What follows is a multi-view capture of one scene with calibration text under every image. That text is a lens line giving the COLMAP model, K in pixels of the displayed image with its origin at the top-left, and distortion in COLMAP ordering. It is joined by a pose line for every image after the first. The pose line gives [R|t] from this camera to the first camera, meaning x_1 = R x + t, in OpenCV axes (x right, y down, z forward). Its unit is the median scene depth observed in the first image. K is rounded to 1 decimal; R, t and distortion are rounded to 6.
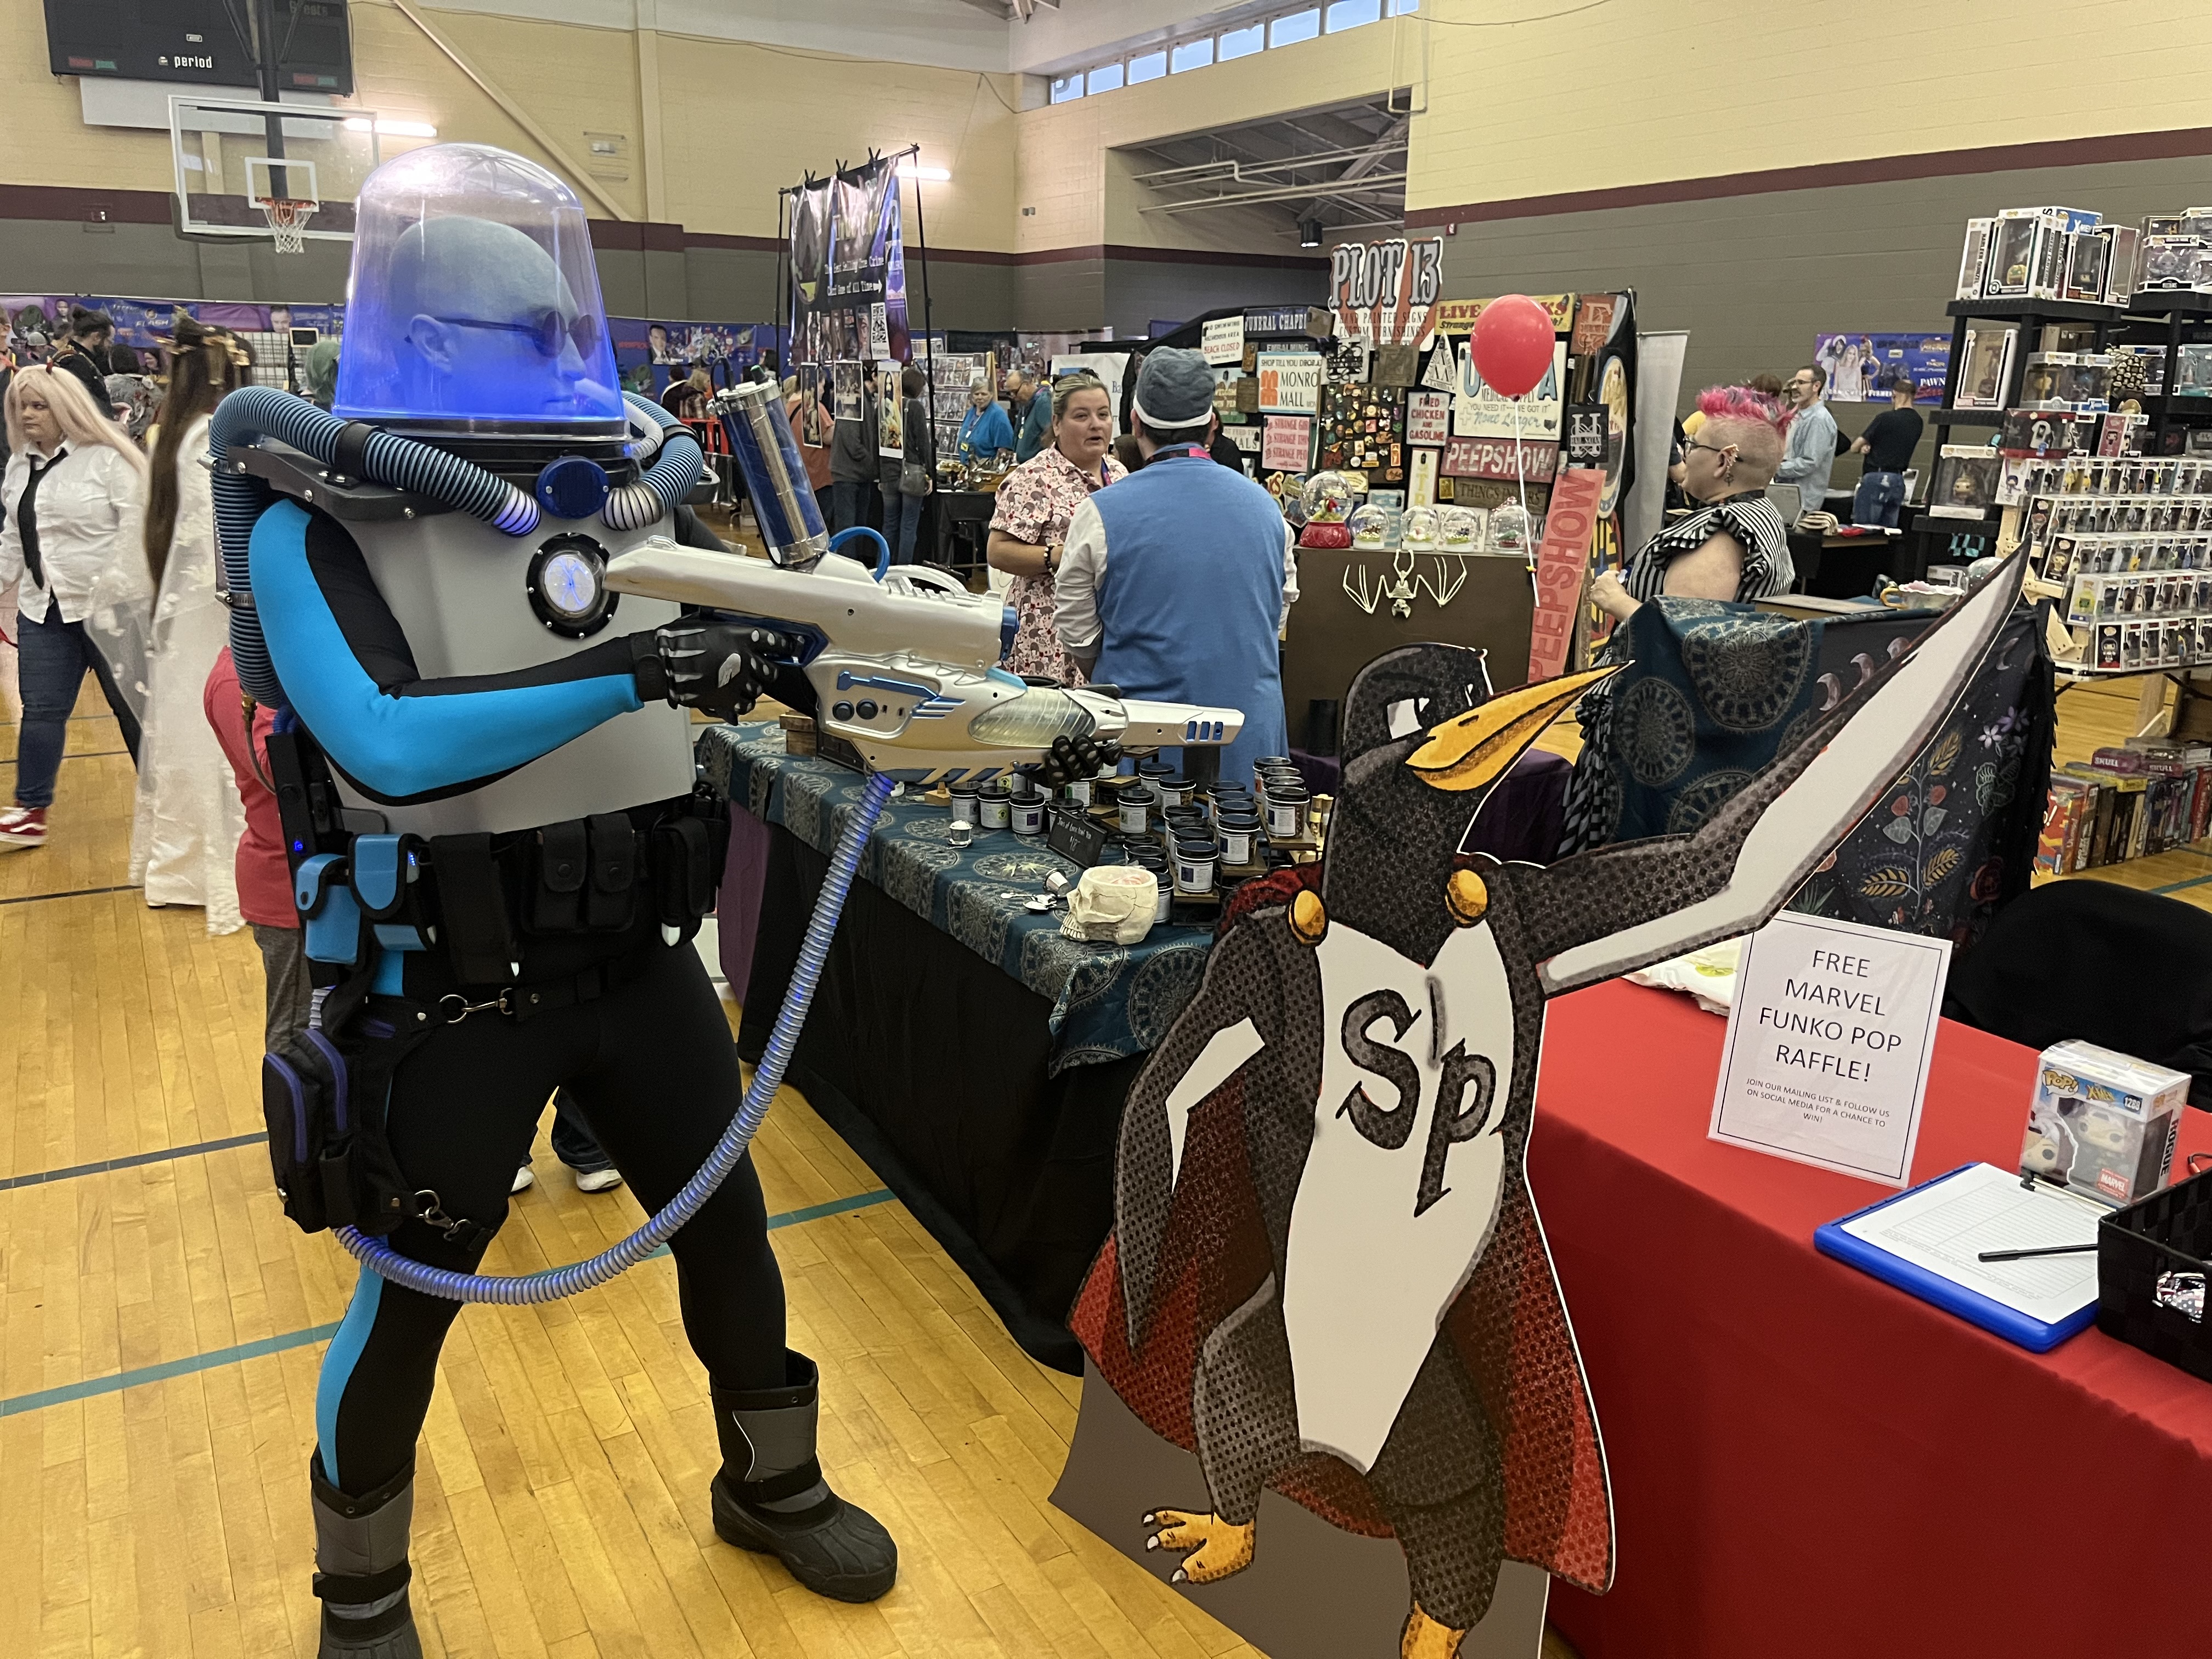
lens RADIAL K [[1665.6, 0, 970.5], [0, 1665.6, 842.5], [0, 0, 1]] dist [0.001381, -0.035170]
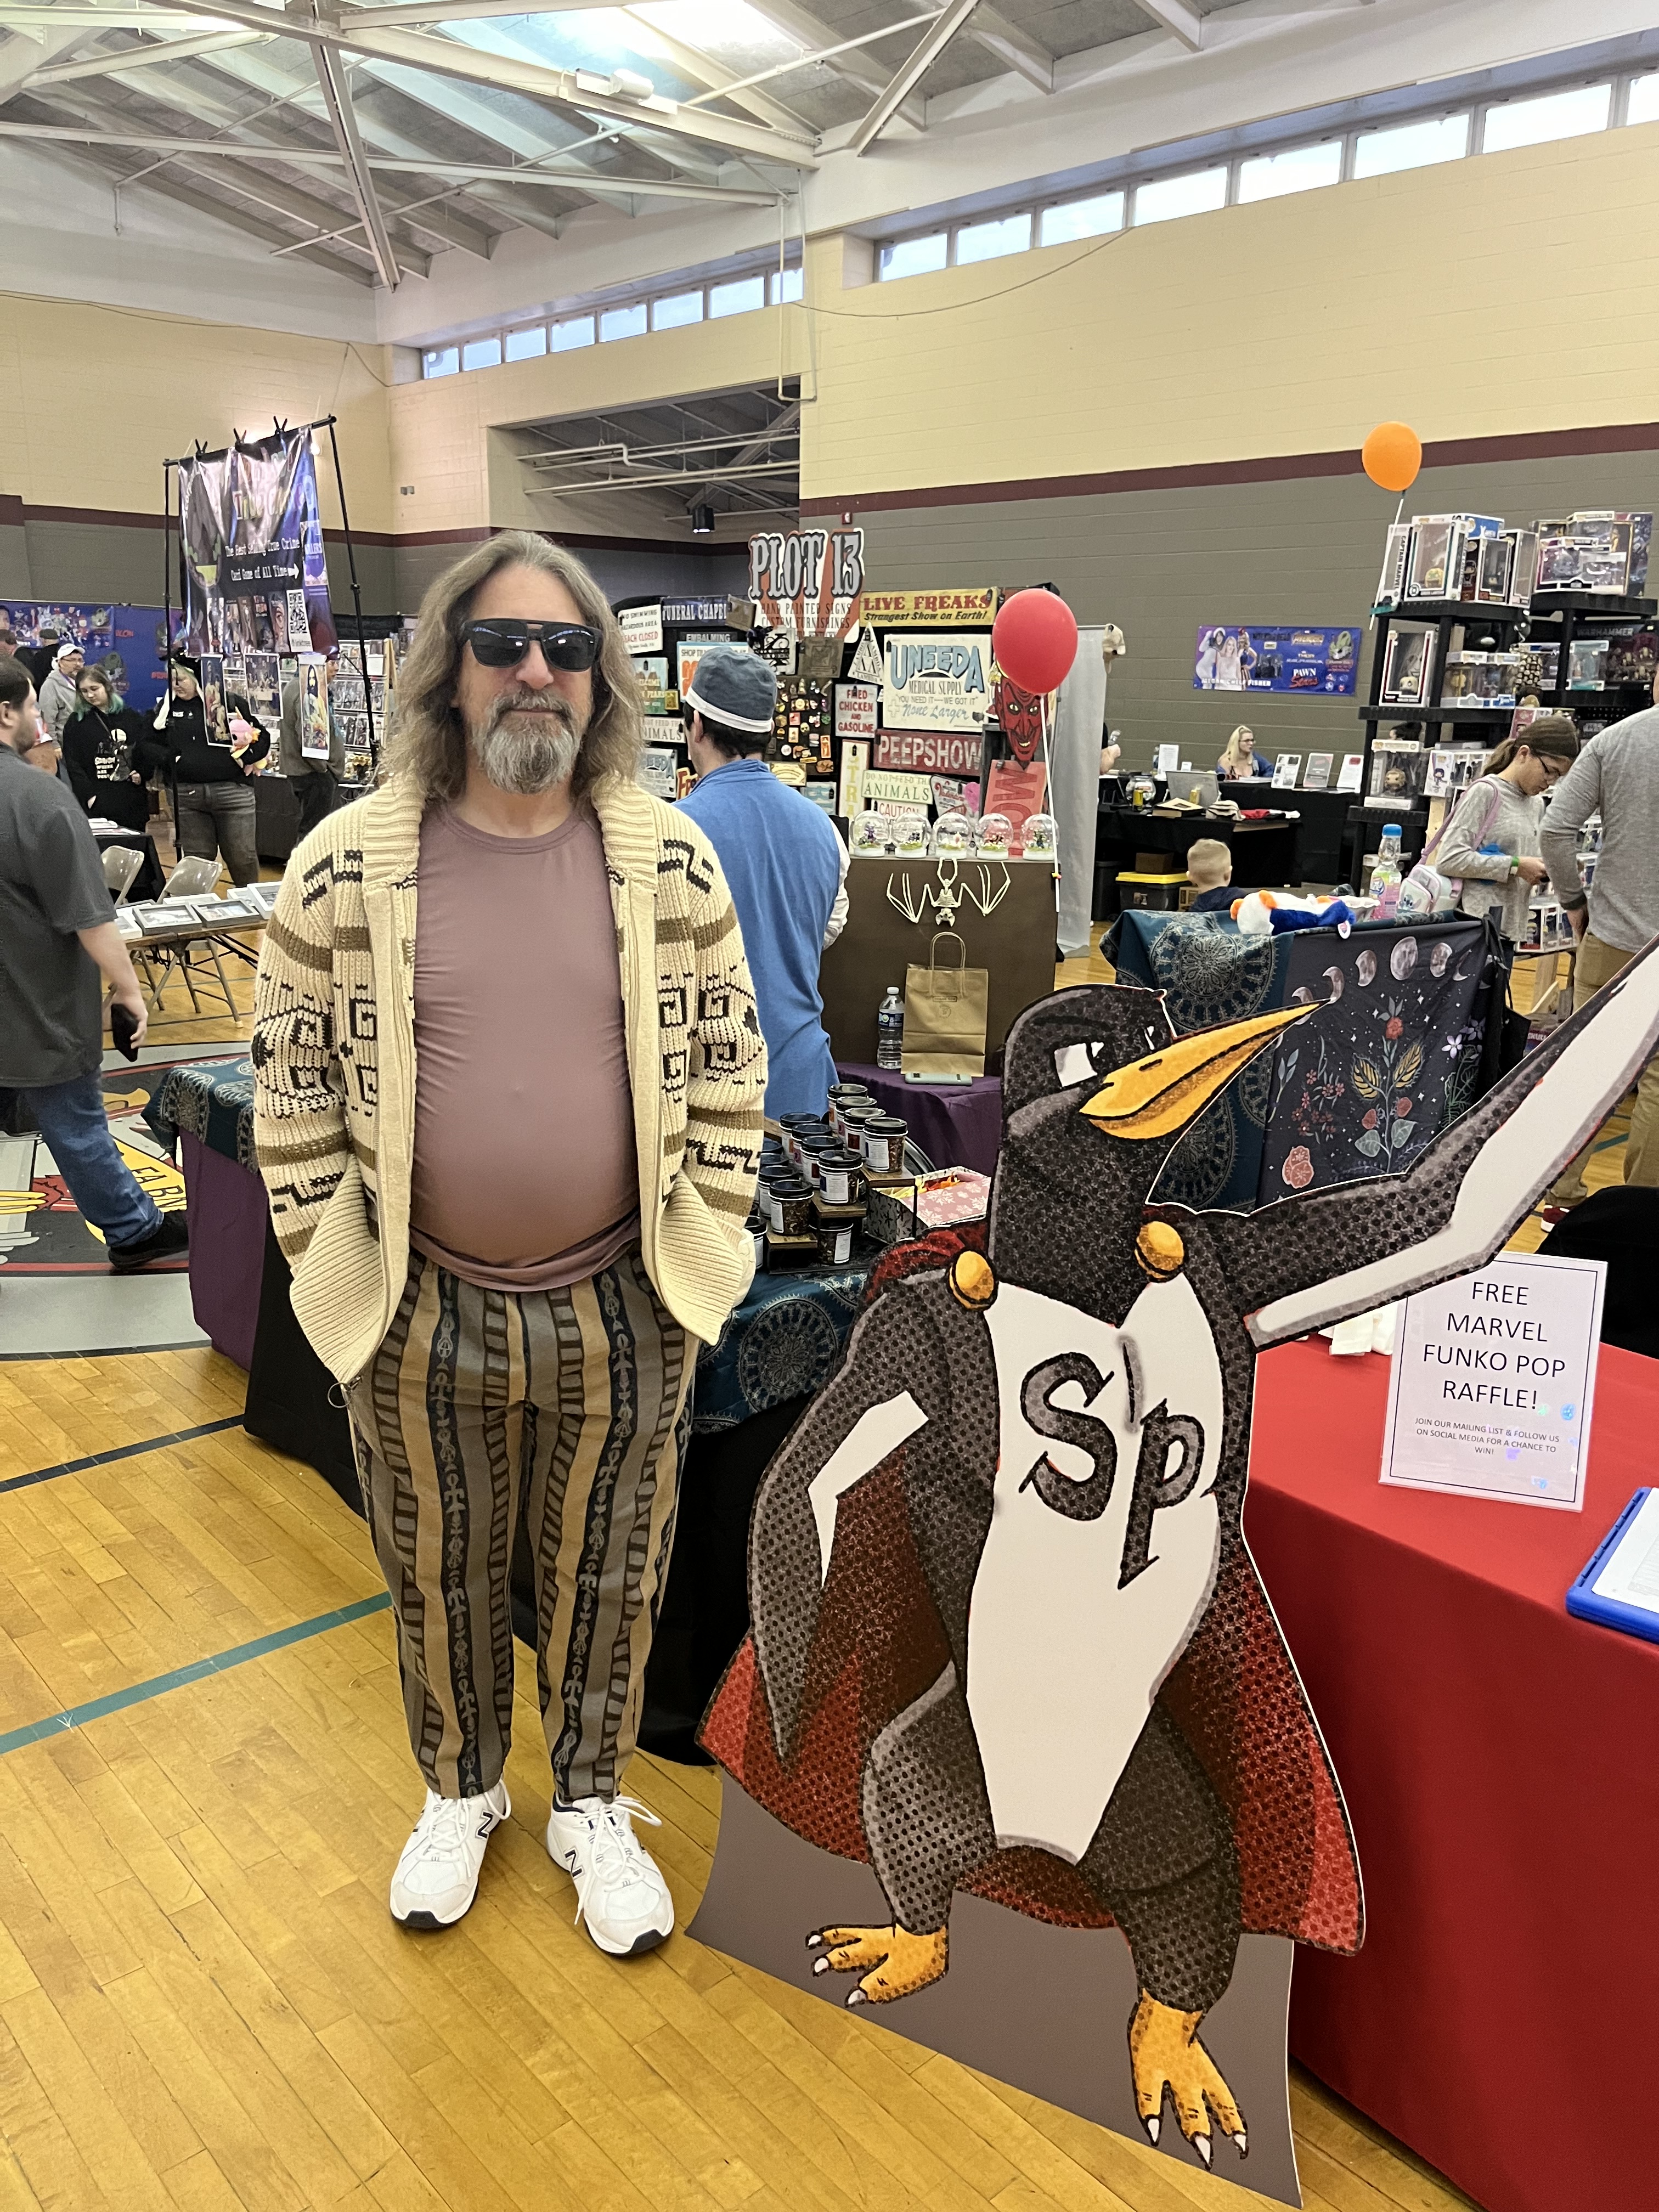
lens RADIAL K [[1665.6, 0, 844.1], [0, 1665.6, 1114.9], [0, 0, 1]] dist [0.001381, -0.035170]
pose [[0.949747, -0.081978, 0.302095, -0.126079], [0.082673, 0.996521, 0.010506, -0.057310], [-0.301905, 0.014997, 0.953220, 0.129809]]
